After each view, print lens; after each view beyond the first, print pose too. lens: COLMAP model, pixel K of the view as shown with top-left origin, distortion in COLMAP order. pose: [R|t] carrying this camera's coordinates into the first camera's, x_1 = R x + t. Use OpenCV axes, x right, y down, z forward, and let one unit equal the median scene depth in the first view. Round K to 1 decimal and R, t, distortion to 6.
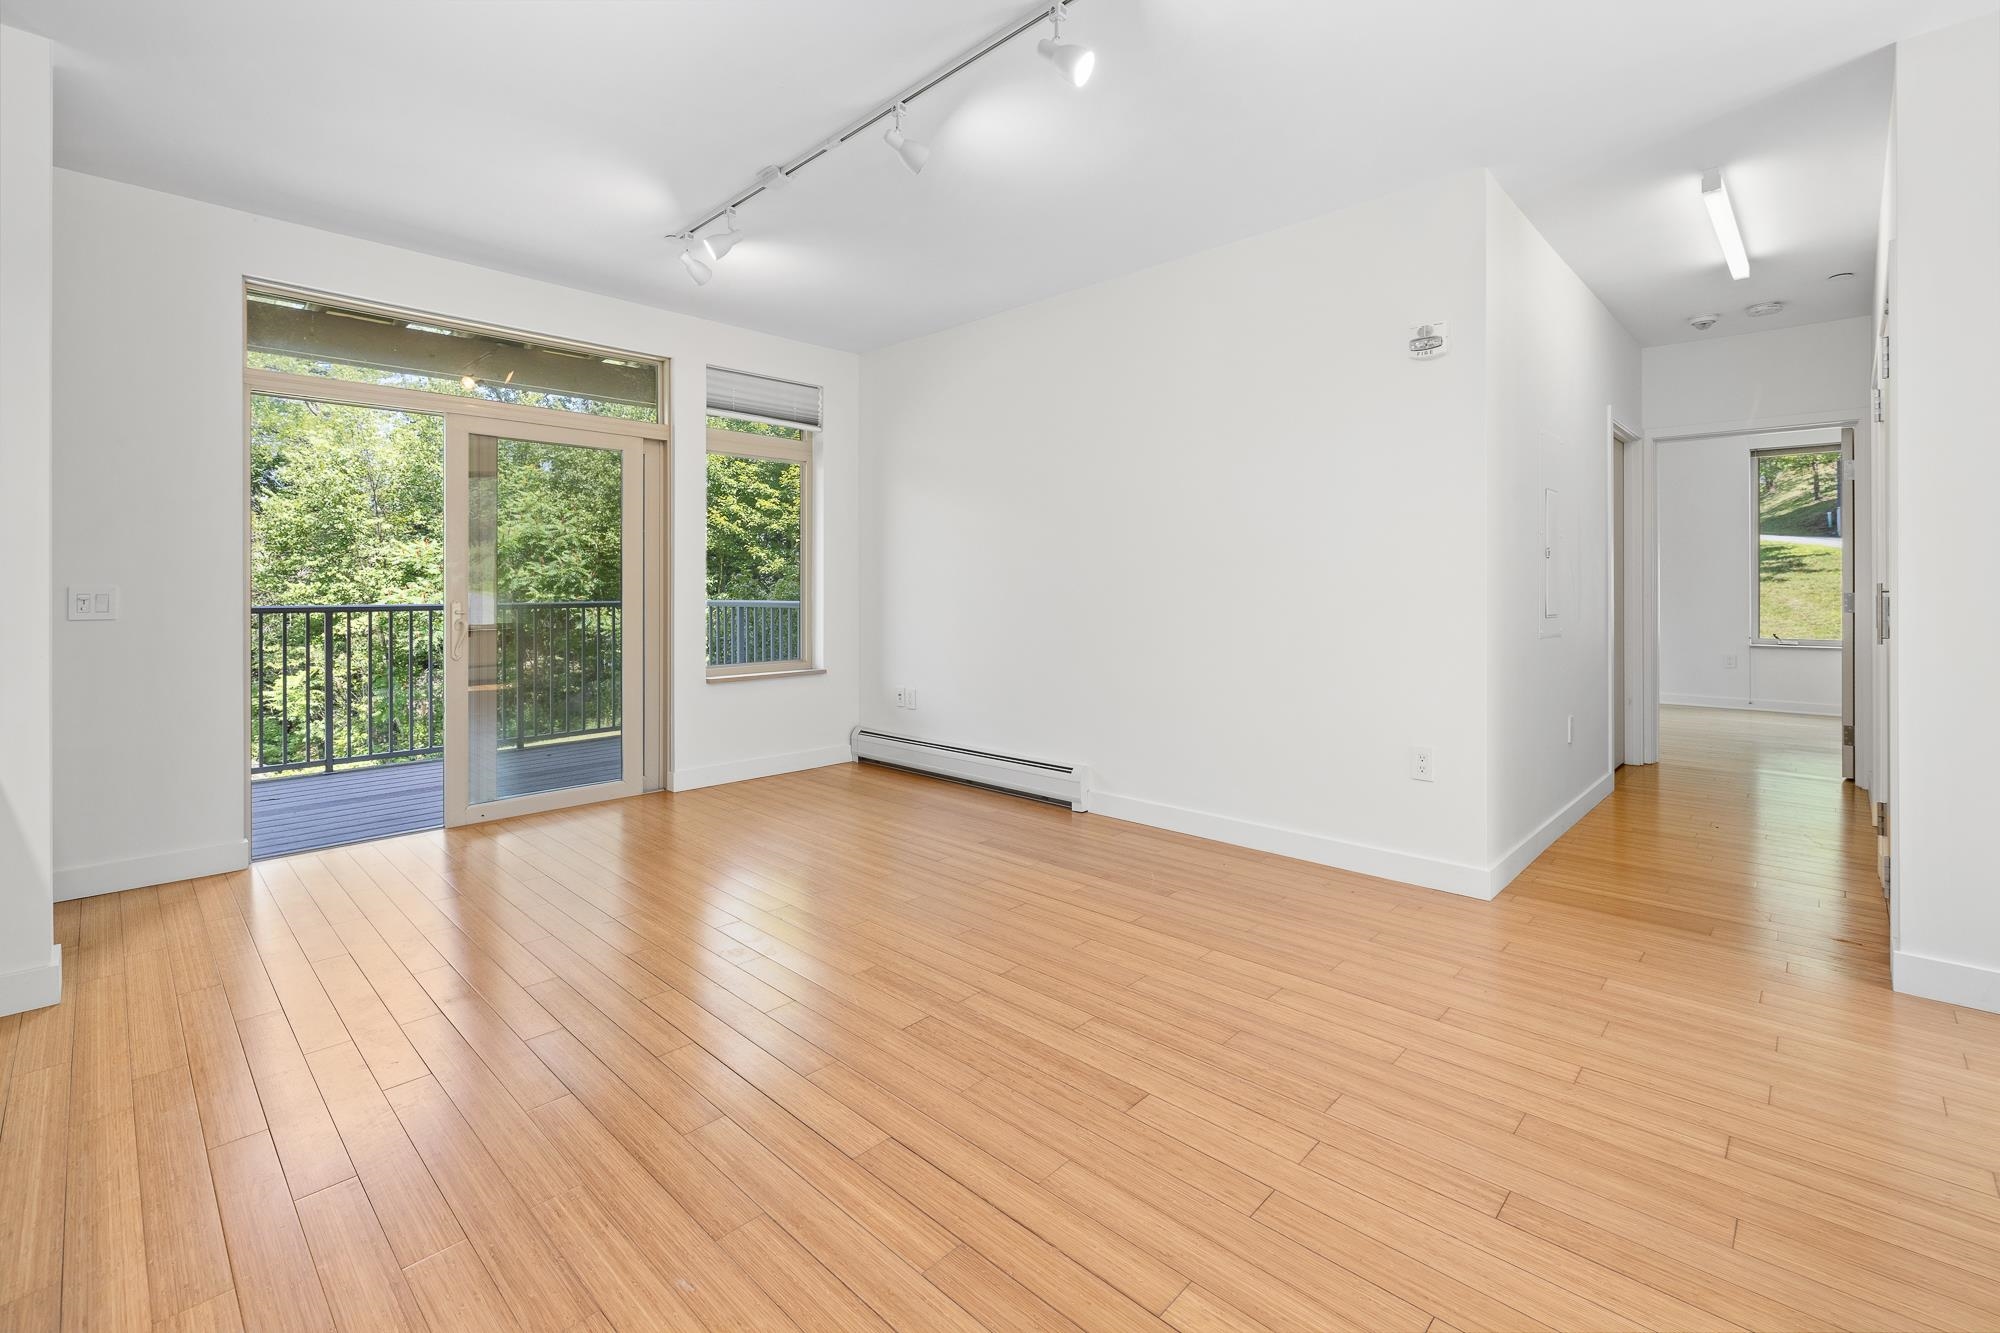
lens RADIAL K [[869.1, 0, 1004.5], [0, 869.1, 591.8], [0, 0, 1]] dist [-0.003883, -0.000306]
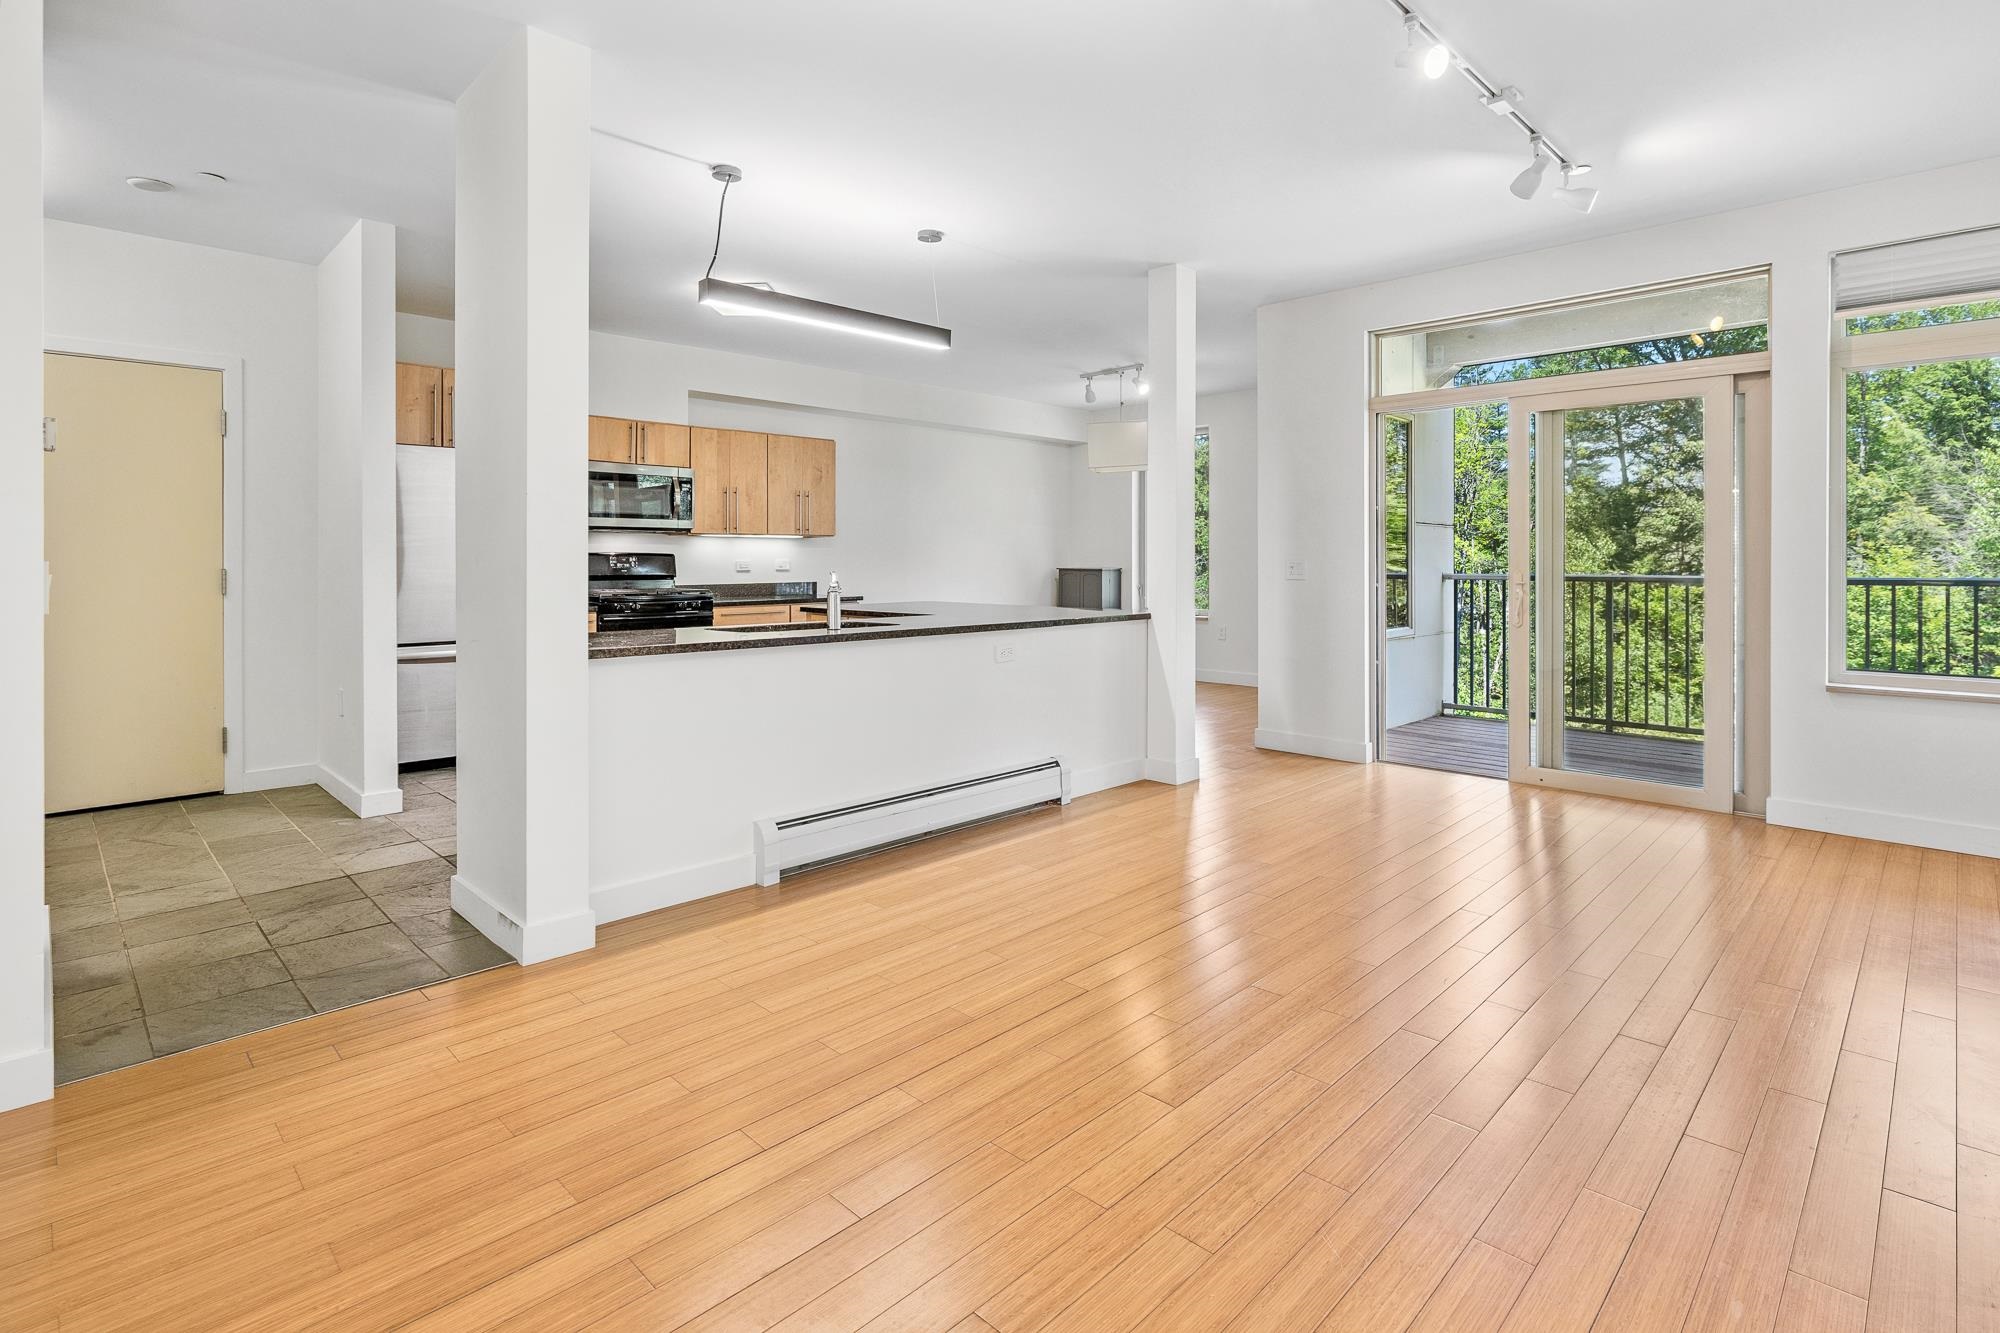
lens RADIAL K [[972.1, 0, 1031.9], [0, 972.1, 560.8], [0, 0, 1]] dist [-0.000044, -0.000246]
pose [[0.003007, 0.003893, -0.999988, 0.957188], [-0.002750, 0.999989, 0.003885, -0.009189], [0.999992, 0.002739, 0.003018, 0.667821]]
